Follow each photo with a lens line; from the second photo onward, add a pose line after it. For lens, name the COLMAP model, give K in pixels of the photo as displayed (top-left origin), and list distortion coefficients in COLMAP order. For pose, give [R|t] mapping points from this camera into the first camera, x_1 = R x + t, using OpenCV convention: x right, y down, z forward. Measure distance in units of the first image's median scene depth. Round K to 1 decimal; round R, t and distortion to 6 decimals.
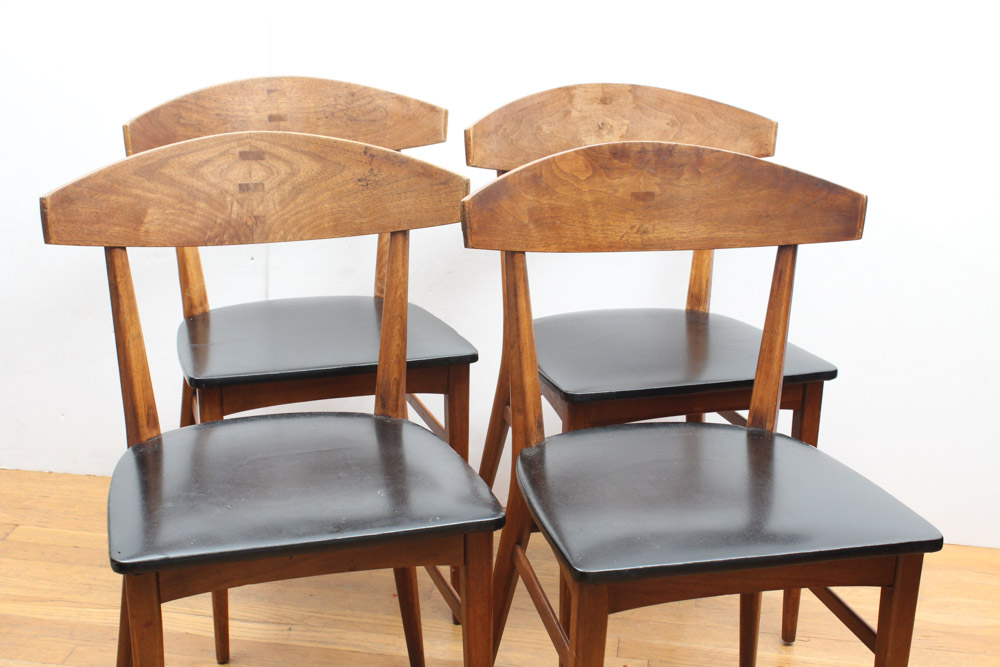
lens RADIAL K [[1365.8, 0, 500.0], [0, 1365.8, 333.5], [0, 0, 1]] dist [-0.044104, -0.038122]
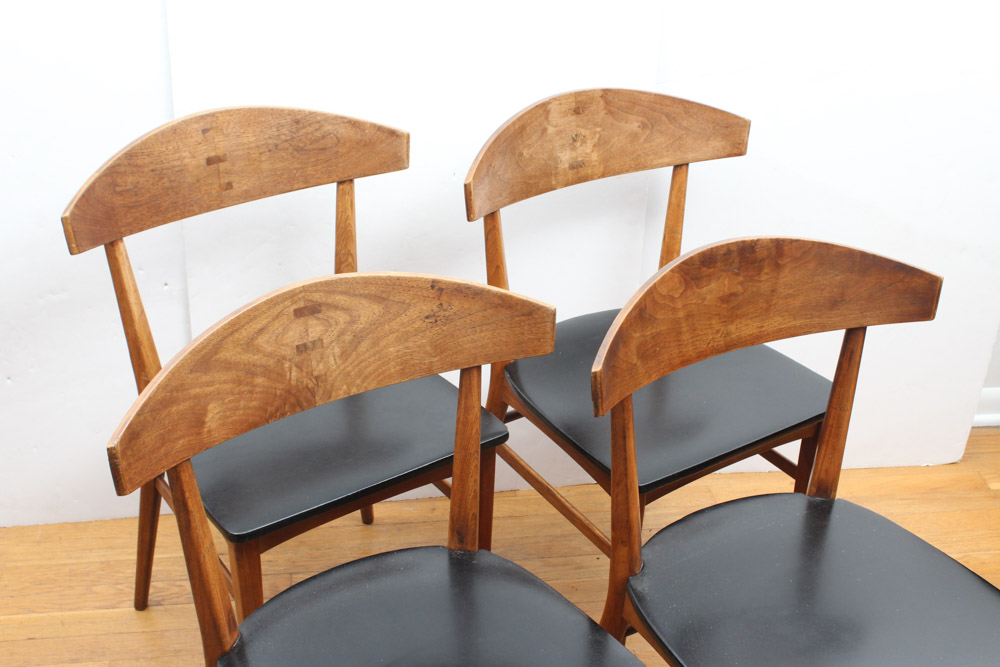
lens RADIAL K [[1270.8, 0, 500.0], [0, 1270.8, 333.5], [0, 0, 1]] dist [-0.066447, 0.028337]
pose [[0.955880, -0.132308, 0.262276, -0.273086], [0.066430, 0.967058, 0.245735, -0.299042], [-0.286148, -0.217470, 0.933181, 0.227451]]
